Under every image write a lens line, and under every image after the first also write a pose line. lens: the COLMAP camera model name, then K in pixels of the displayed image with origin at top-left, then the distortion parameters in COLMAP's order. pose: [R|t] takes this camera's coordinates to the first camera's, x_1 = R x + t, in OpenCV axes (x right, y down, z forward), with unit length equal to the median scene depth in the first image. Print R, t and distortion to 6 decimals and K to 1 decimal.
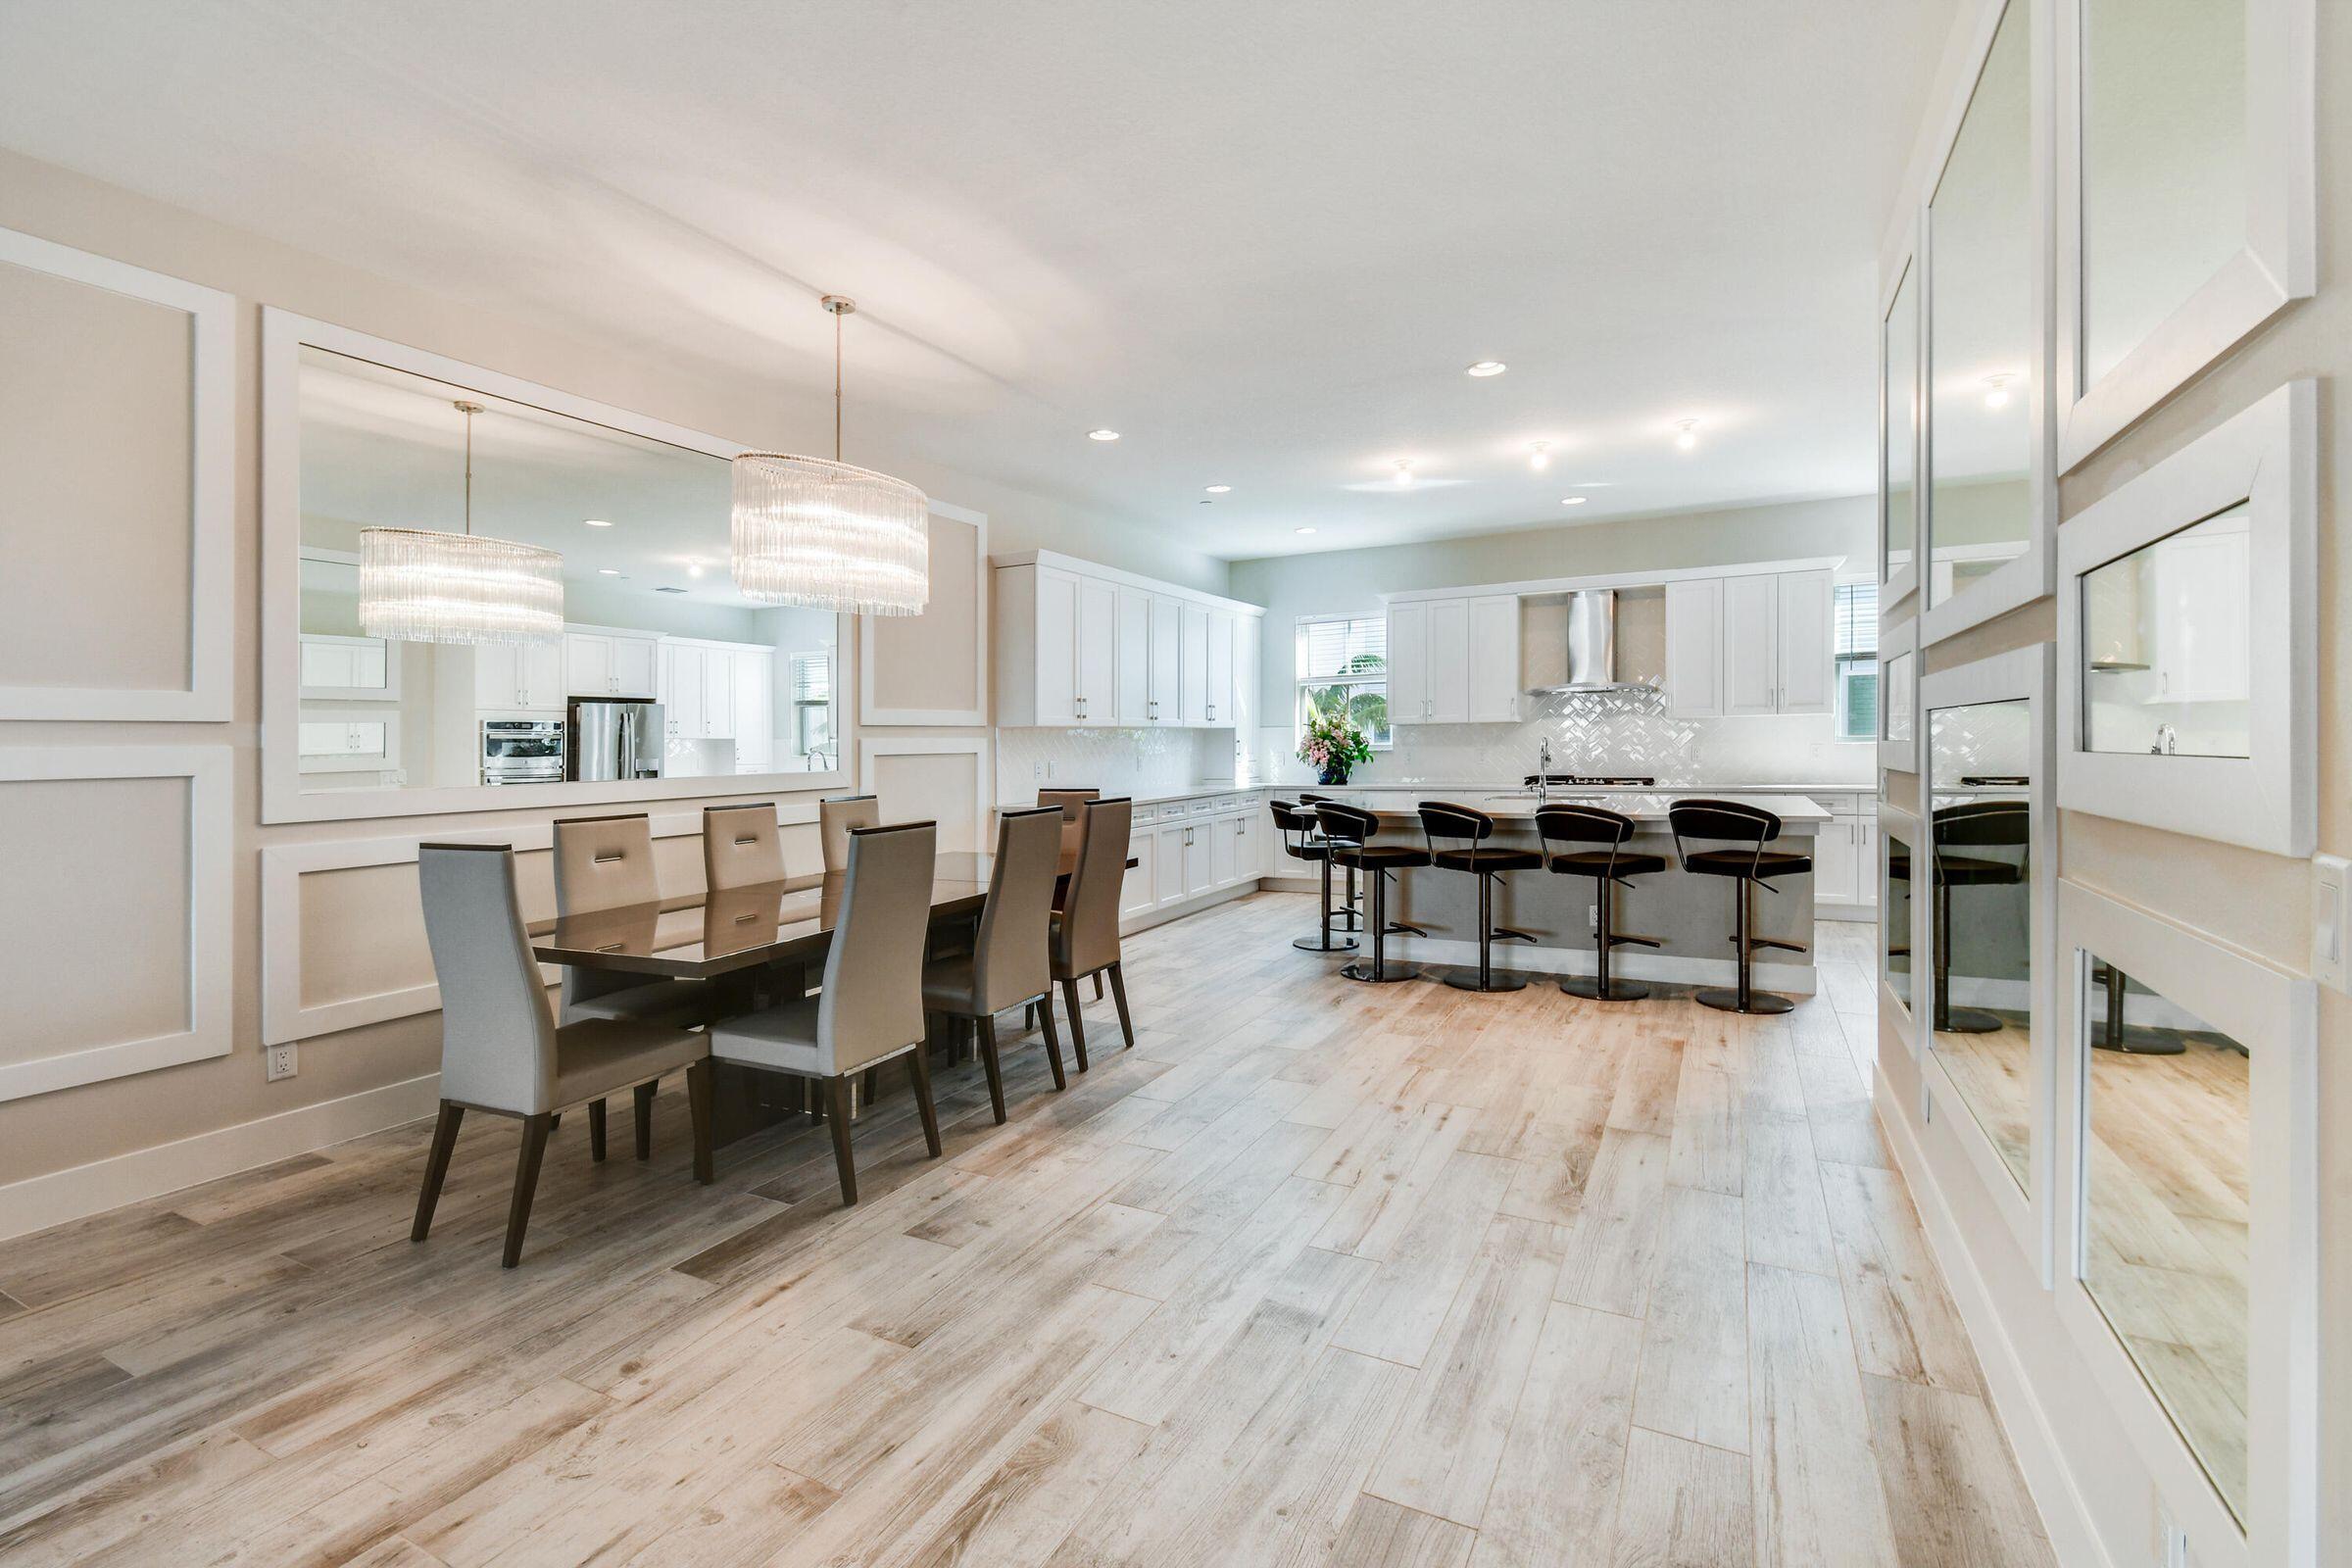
lens RADIAL K [[1052.8, 0, 1209.4], [0, 1052.8, 740.0], [0, 0, 1]] dist [0.000182, -0.000038]
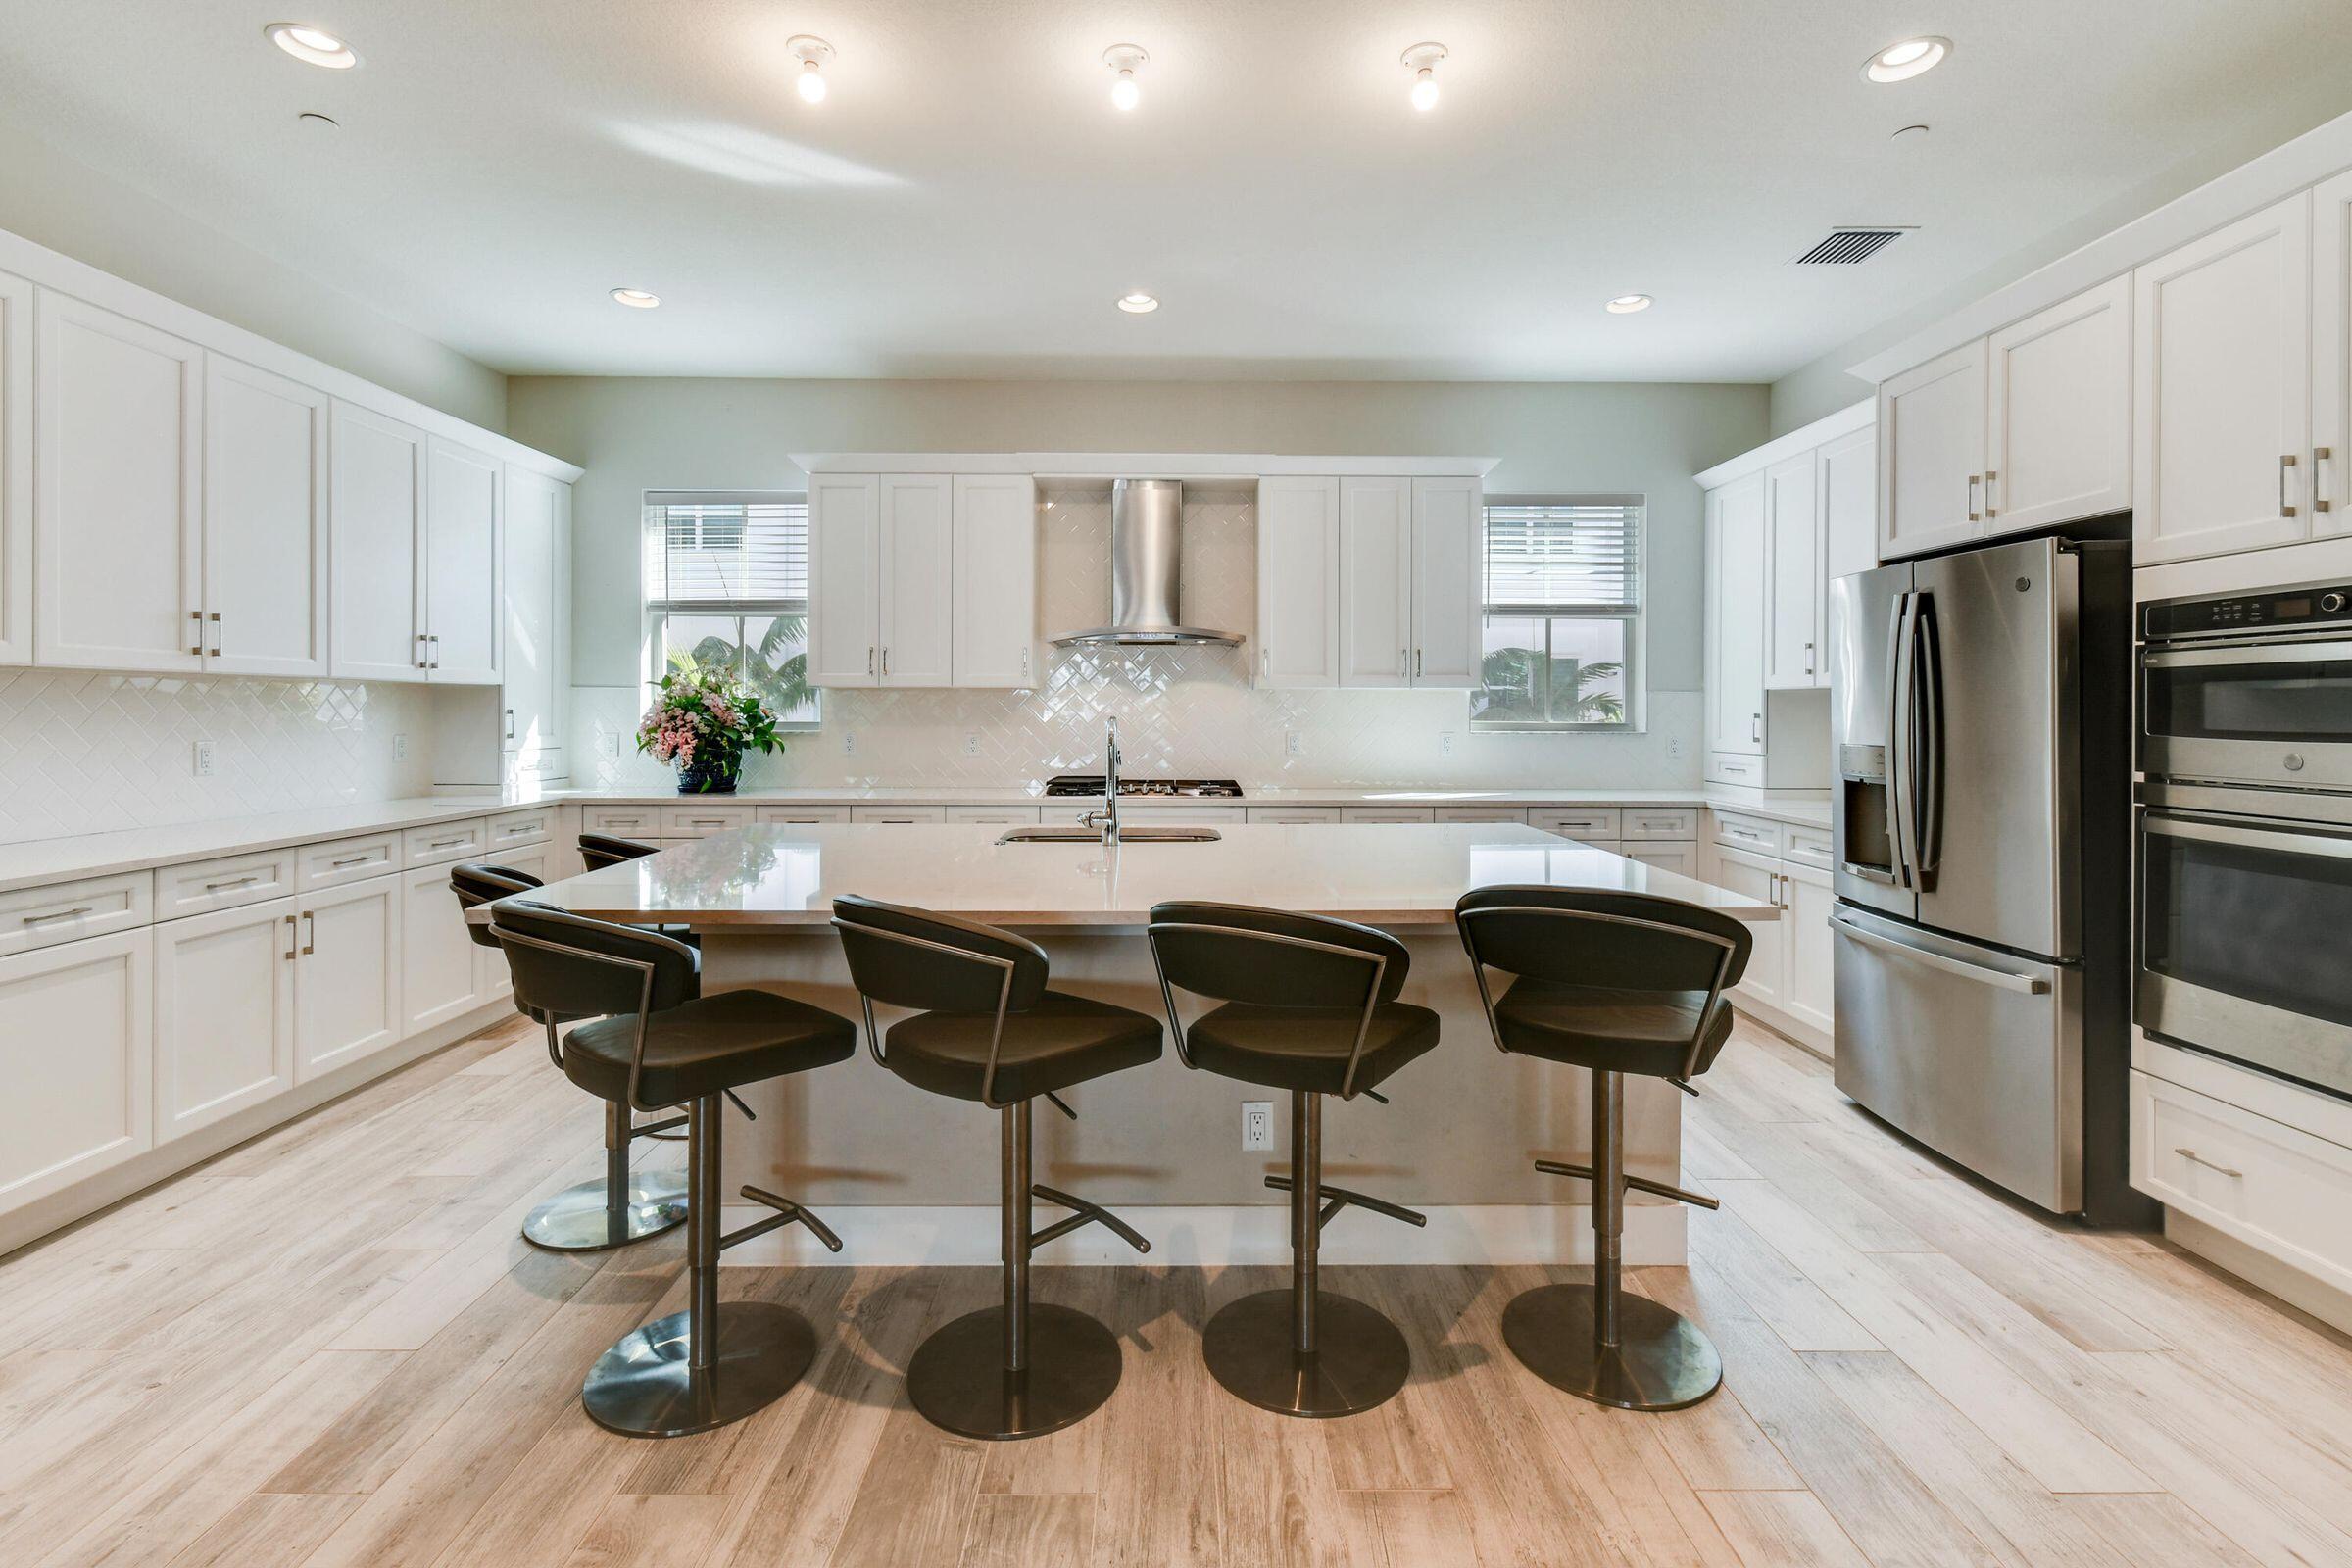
lens RADIAL K [[1035.3, 0, 1179.3], [0, 1035.3, 709.3], [0, 0, 1]] dist [0.001499, 0.000034]
pose [[0.892083, 0.018396, 0.451496, 0.152036], [-0.017890, 0.999825, -0.005390, -0.004585], [-0.451517, -0.003269, 0.892257, 0.666530]]
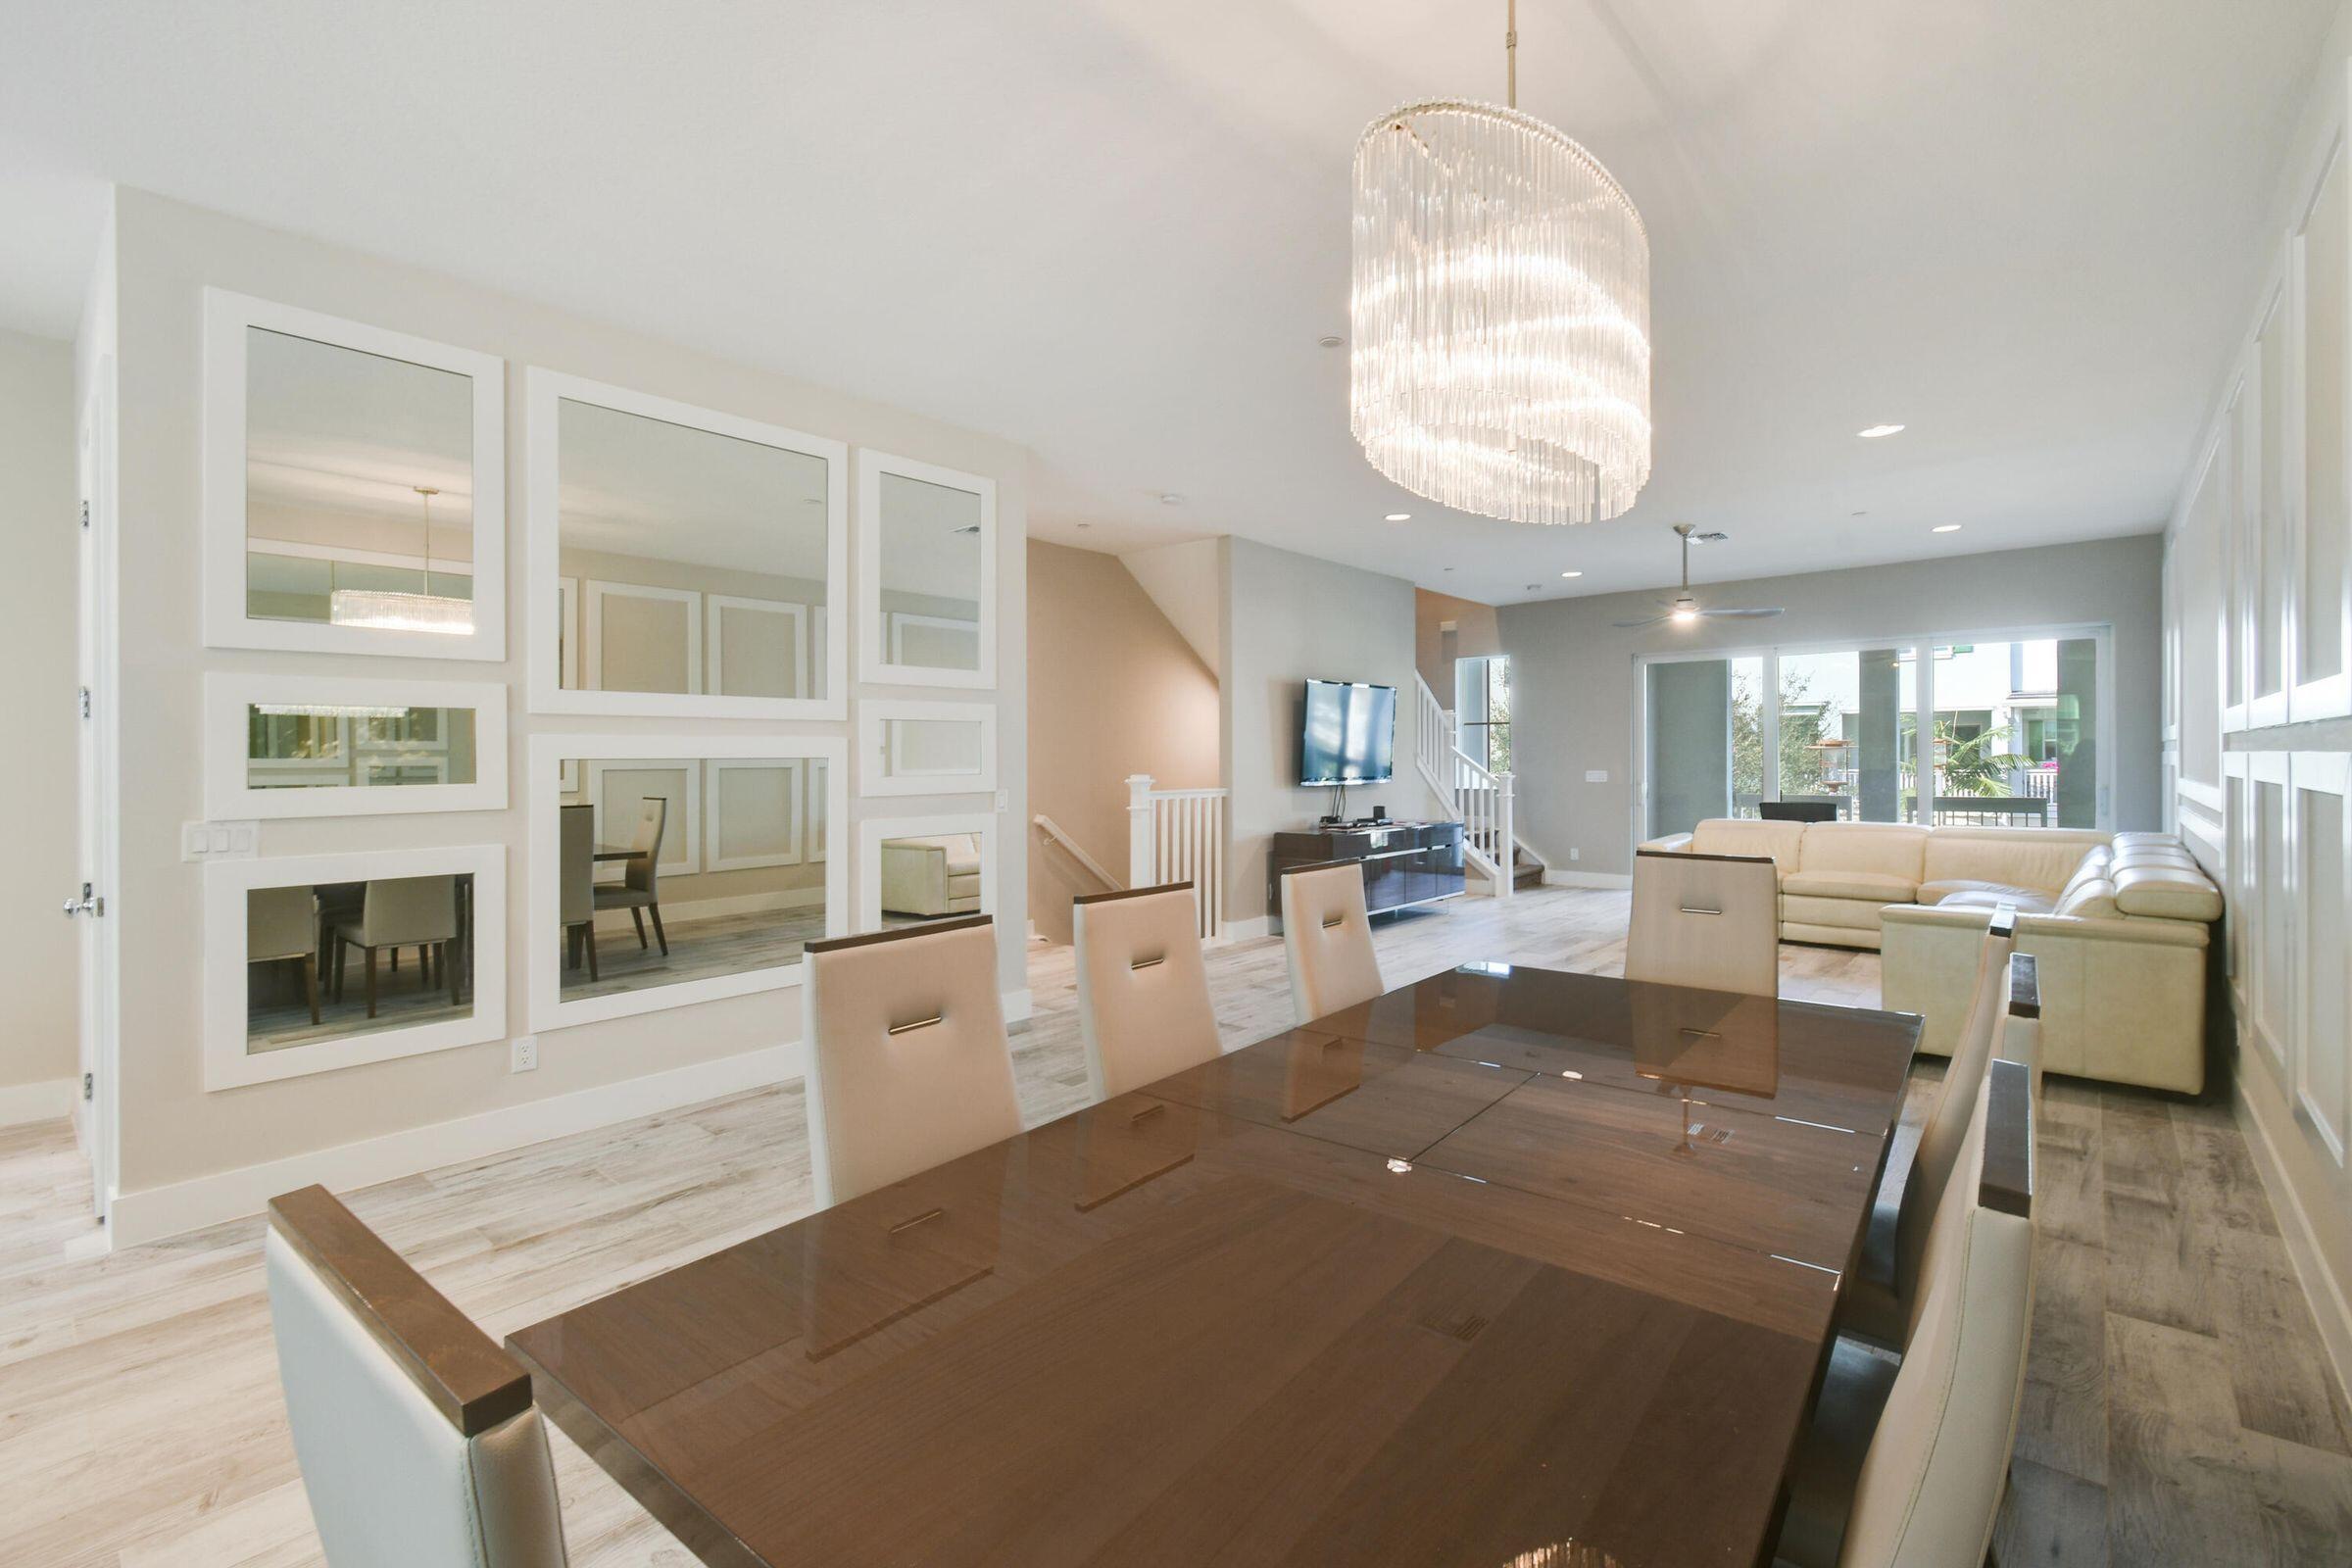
lens RADIAL K [[1035.4, 0, 1177.7], [0, 1035.4, 758.7], [0, 0, 1]] dist [0.000209, -0.000432]
pose [[-0.965759, 0.023301, 0.258394, -0.240652], [0.022086, 0.999727, -0.007601, -0.001575], [-0.258501, -0.001633, -0.966010, 1.081823]]
